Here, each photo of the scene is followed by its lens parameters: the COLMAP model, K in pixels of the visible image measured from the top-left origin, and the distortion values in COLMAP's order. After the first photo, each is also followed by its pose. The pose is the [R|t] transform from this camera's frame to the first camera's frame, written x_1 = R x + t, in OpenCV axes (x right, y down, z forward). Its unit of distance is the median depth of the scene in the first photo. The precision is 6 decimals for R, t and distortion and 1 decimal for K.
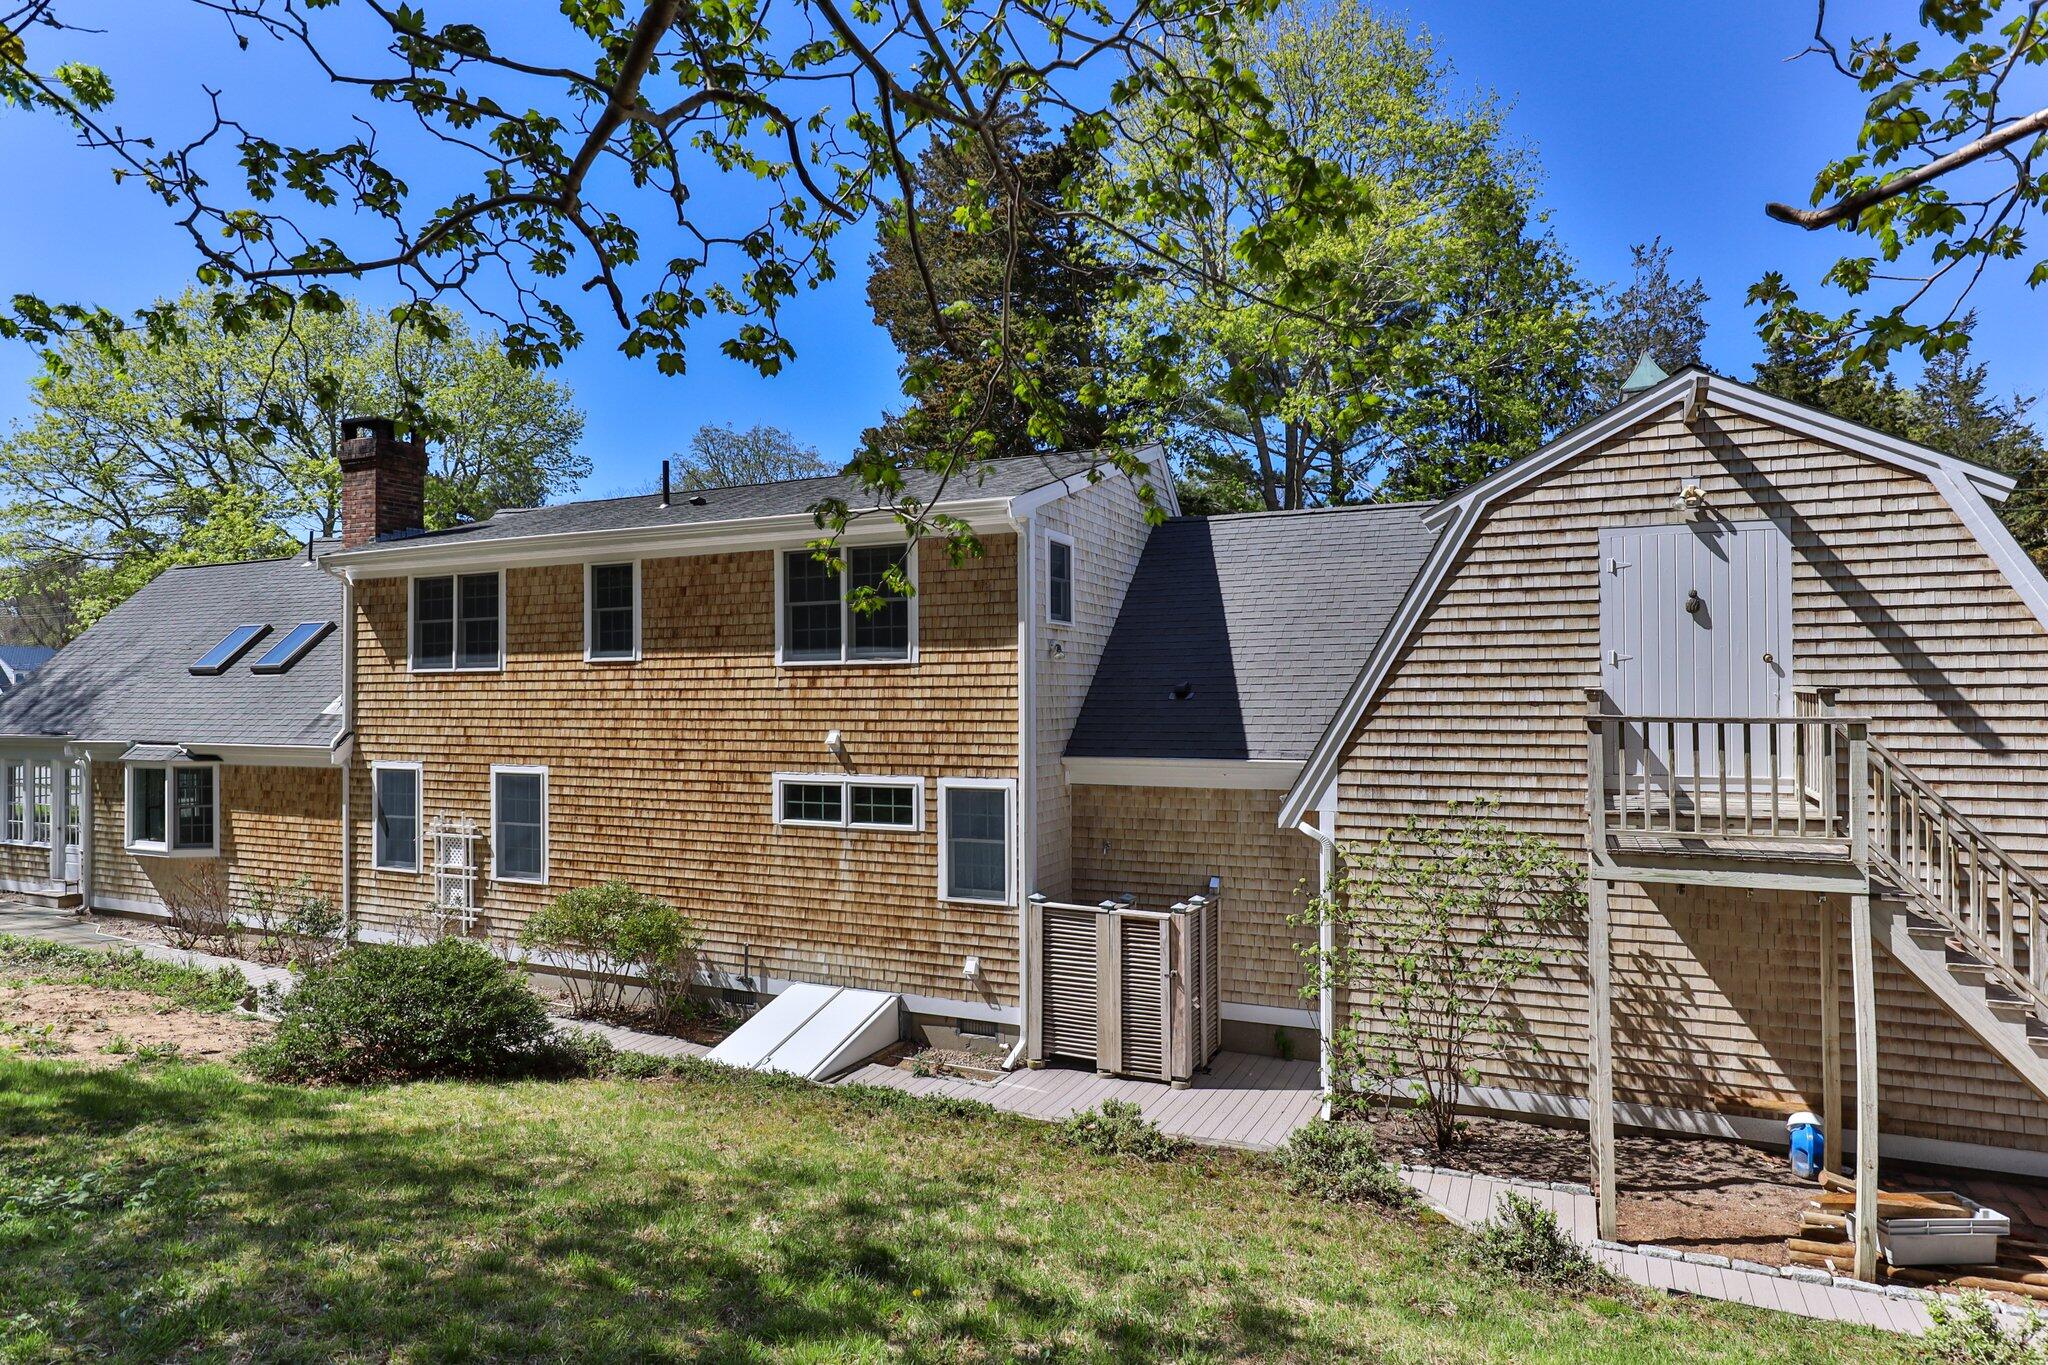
lens RADIAL K [[1182.6, 0, 1033.3], [0, 1182.6, 688.0], [0, 0, 1]] dist [-0.035187, 0.015930]
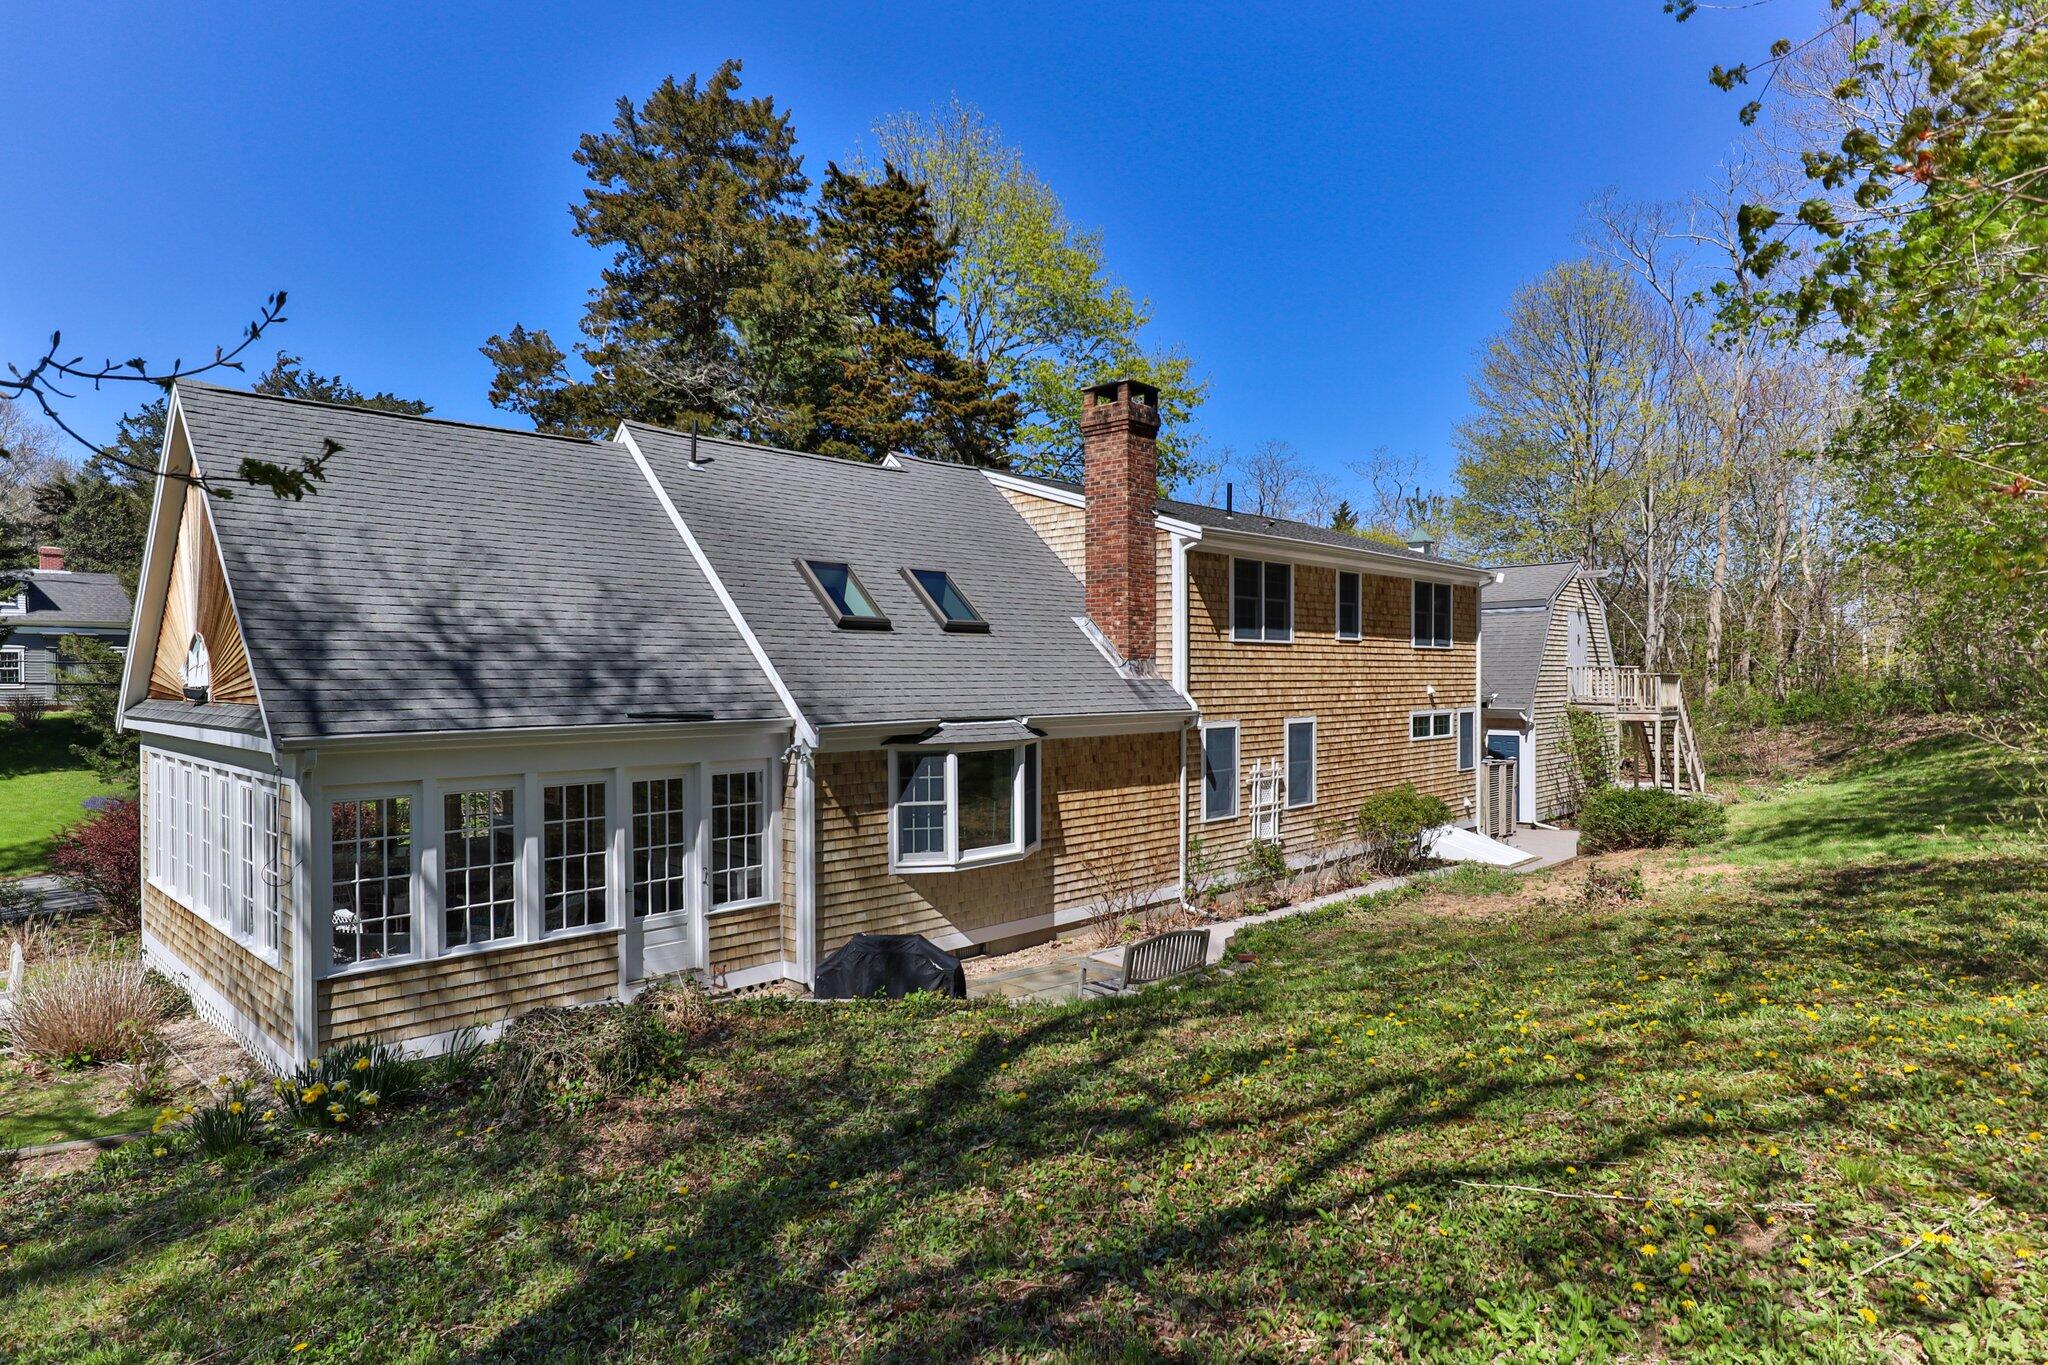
lens RADIAL K [[1182.6, 0, 1022.6], [0, 1182.6, 676.8], [0, 0, 1]] dist [-0.035187, 0.015930]
pose [[0.325614, -0.001154, 0.945502, -2.128041], [-0.009963, 0.999940, 0.004652, 0.022556], [-0.945450, -0.010934, 0.325583, 1.041513]]
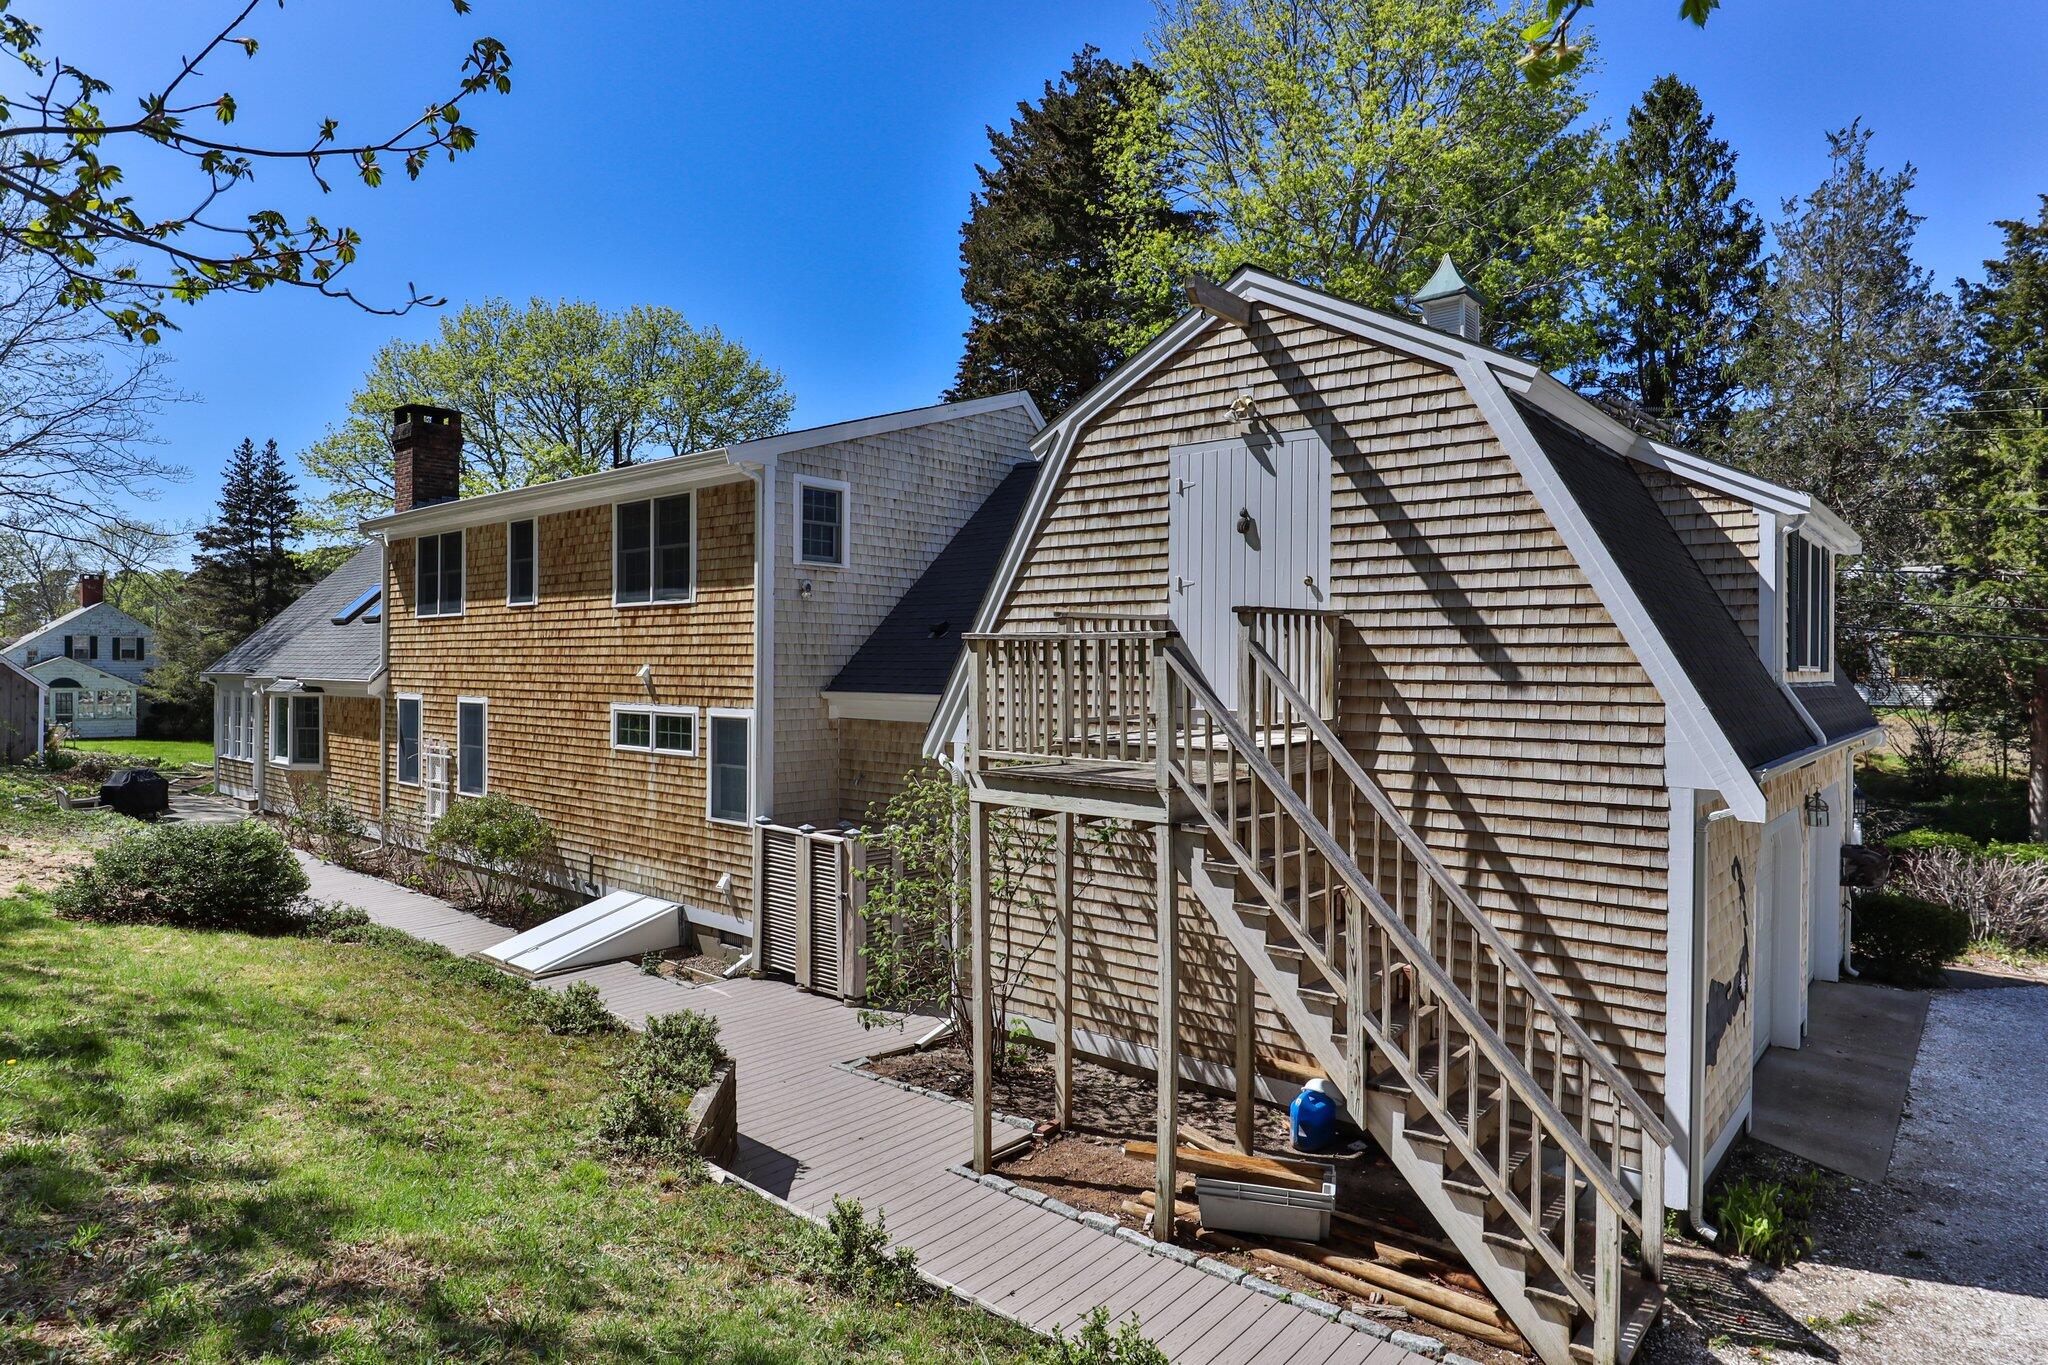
lens RADIAL K [[1182.6, 0, 1027.8], [0, 1182.6, 682.3], [0, 0, 1]] dist [-0.035187, 0.015930]
pose [[0.959545, 0.015615, -0.281123, 0.504914], [-0.010406, 0.999746, 0.020015, 0.027664], [0.281364, -0.016280, 0.959463, 0.042853]]
